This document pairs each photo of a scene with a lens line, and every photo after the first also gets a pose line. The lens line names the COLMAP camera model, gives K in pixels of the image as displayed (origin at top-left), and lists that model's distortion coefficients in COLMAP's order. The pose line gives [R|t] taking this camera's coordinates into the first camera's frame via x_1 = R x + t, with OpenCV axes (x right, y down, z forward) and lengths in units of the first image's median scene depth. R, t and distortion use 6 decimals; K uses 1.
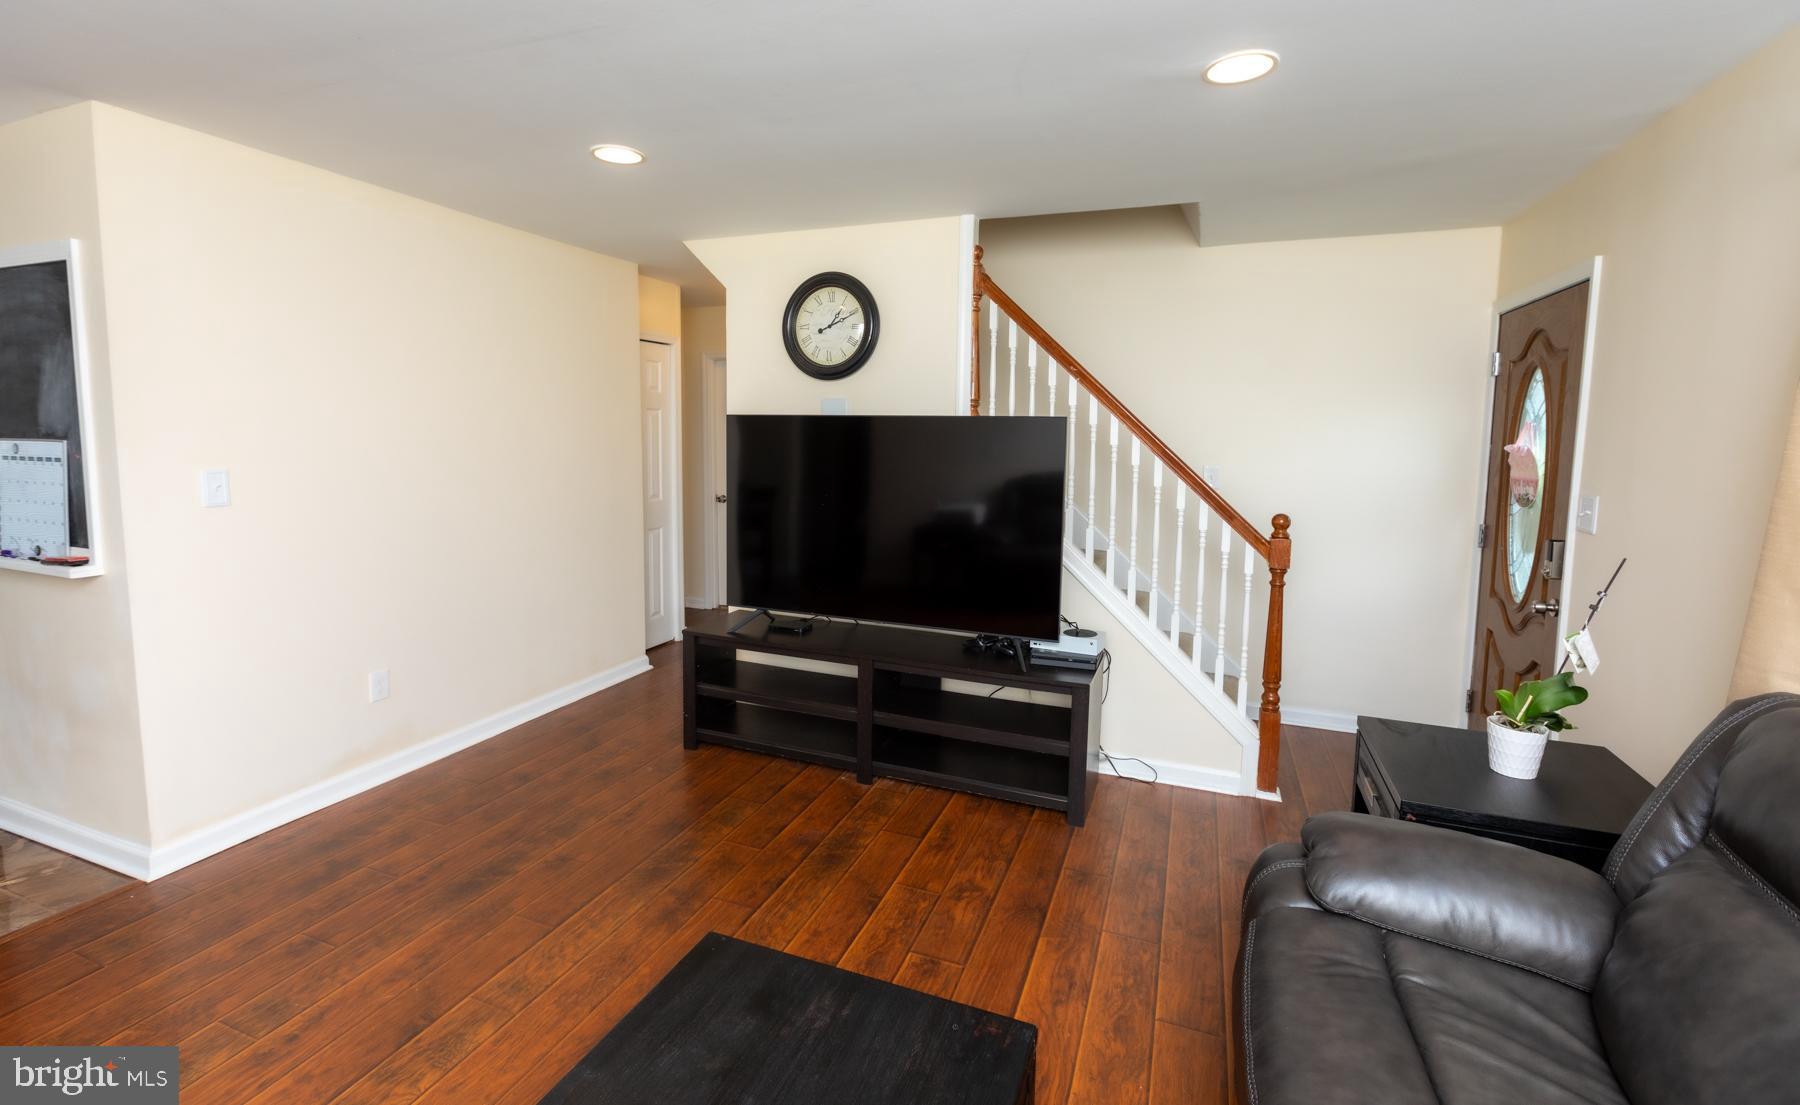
lens RADIAL K [[797.3, 0, 895.7], [0, 797.3, 525.7], [0, 0, 1]] dist [-0.004084, -0.001410]
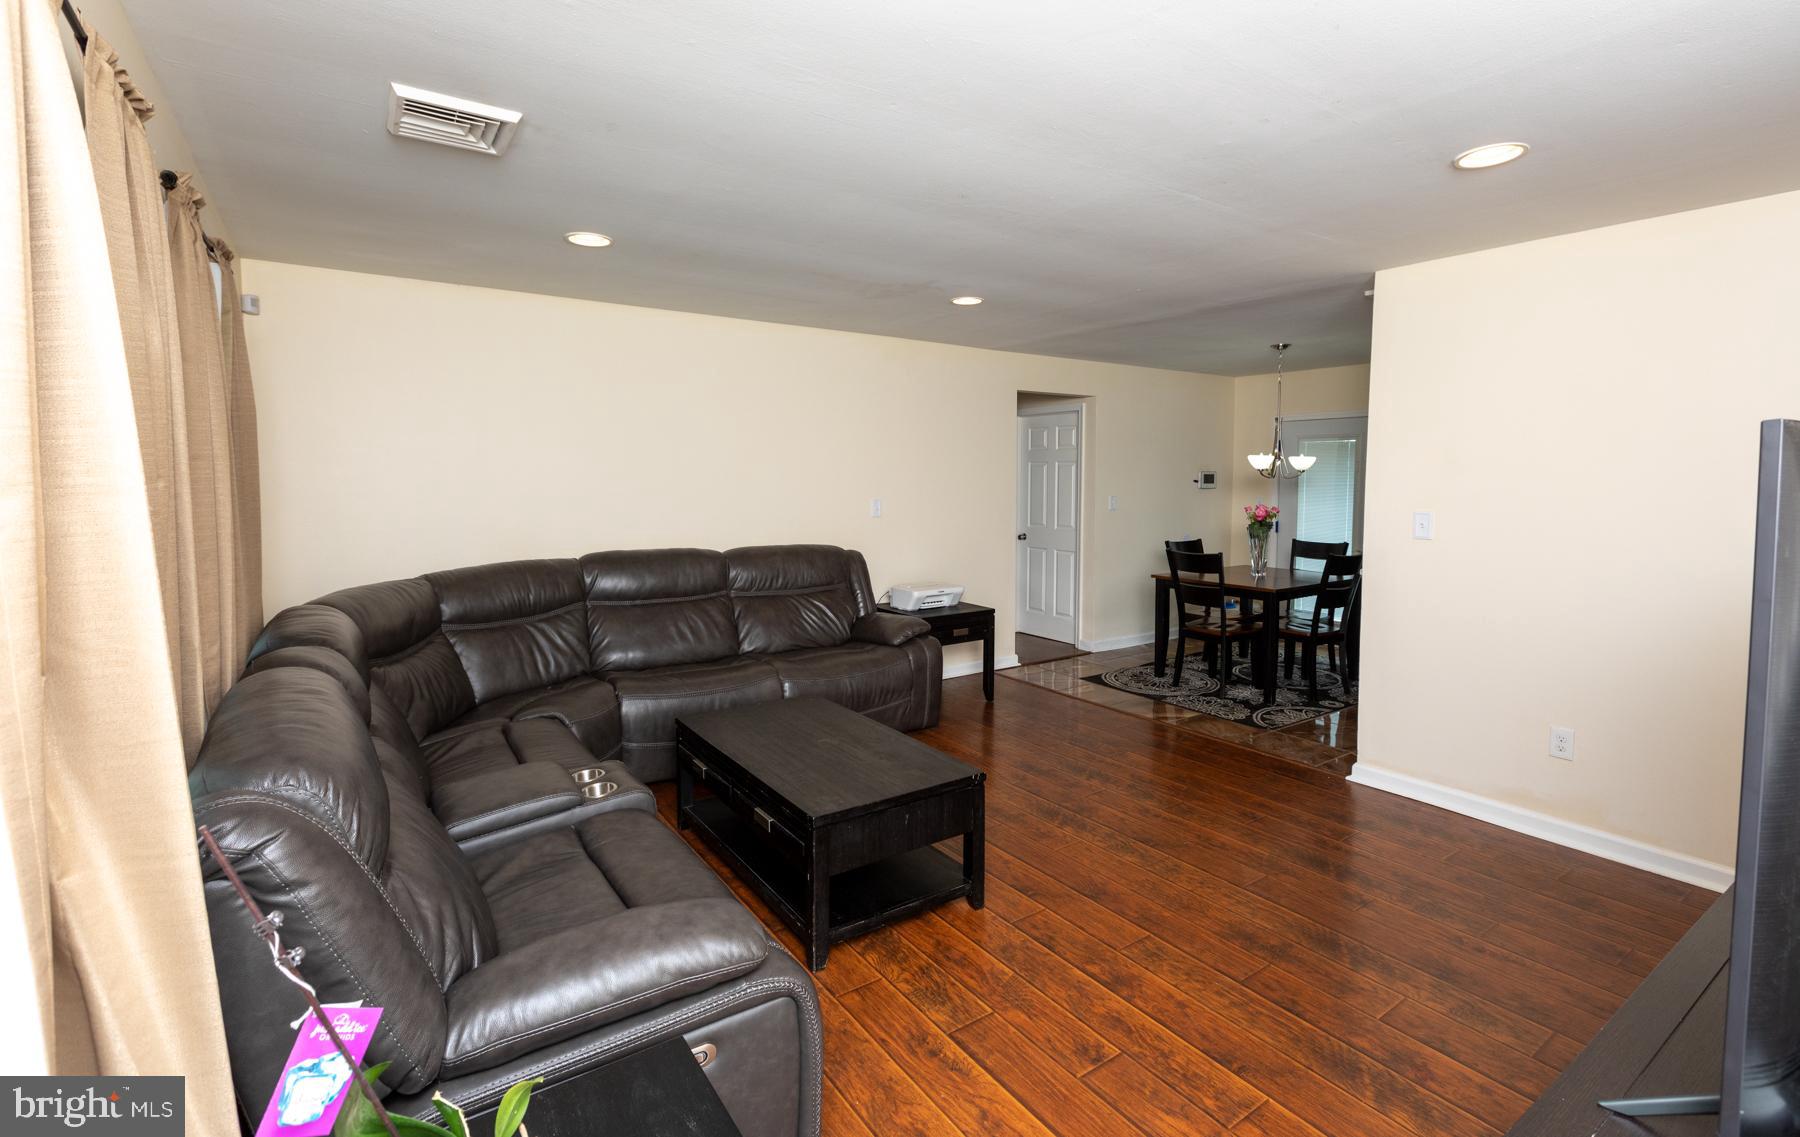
lens RADIAL K [[801.4, 0, 915.0], [0, 801.4, 571.2], [0, 0, 1]] dist [-0.000142, 0.000058]
pose [[-0.561509, 0.080018, -0.823592, 0.604921], [-0.104922, 0.980395, 0.166786, -0.092616], [0.820791, 0.180065, -0.542105, 0.844815]]
